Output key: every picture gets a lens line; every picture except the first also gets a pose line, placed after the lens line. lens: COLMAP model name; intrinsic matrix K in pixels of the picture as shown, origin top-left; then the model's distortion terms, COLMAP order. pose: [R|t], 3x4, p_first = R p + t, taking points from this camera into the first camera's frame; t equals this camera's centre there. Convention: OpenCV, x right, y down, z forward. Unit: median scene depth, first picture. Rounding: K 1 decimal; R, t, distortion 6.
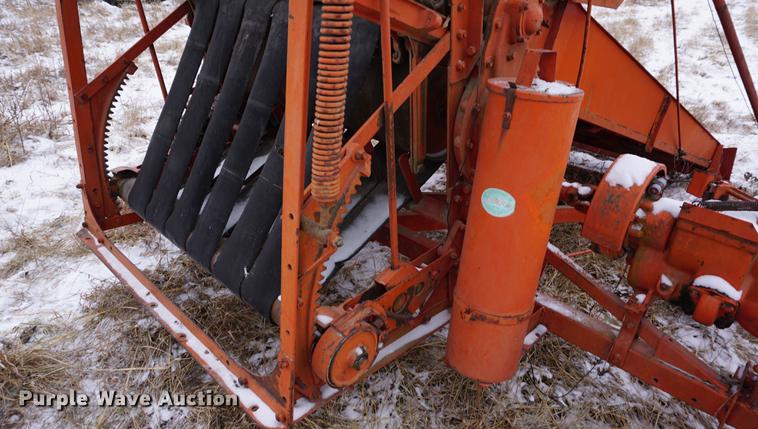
lens RADIAL K [[505.2, 0, 379.0], [0, 505.2, 214.5], [0, 0, 1]] dist [-0.015606, 0.002384]
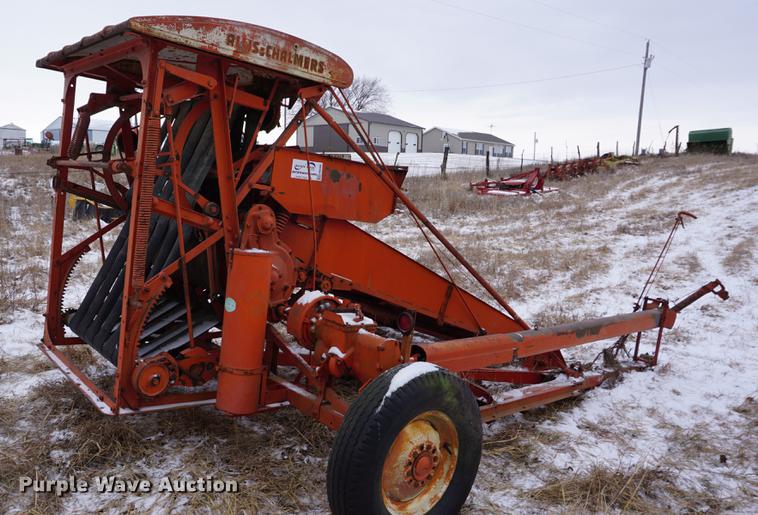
lens RADIAL K [[621.9, 0, 291.0], [0, 621.9, 259.3], [0, 0, 1]] dist [-0.004856, -0.002245]
pose [[0.982294, 0.029354, -0.185033, 0.690501], [-0.091267, 0.937507, -0.335785, 0.461406], [0.163614, 0.346727, 0.923586, -0.988869]]
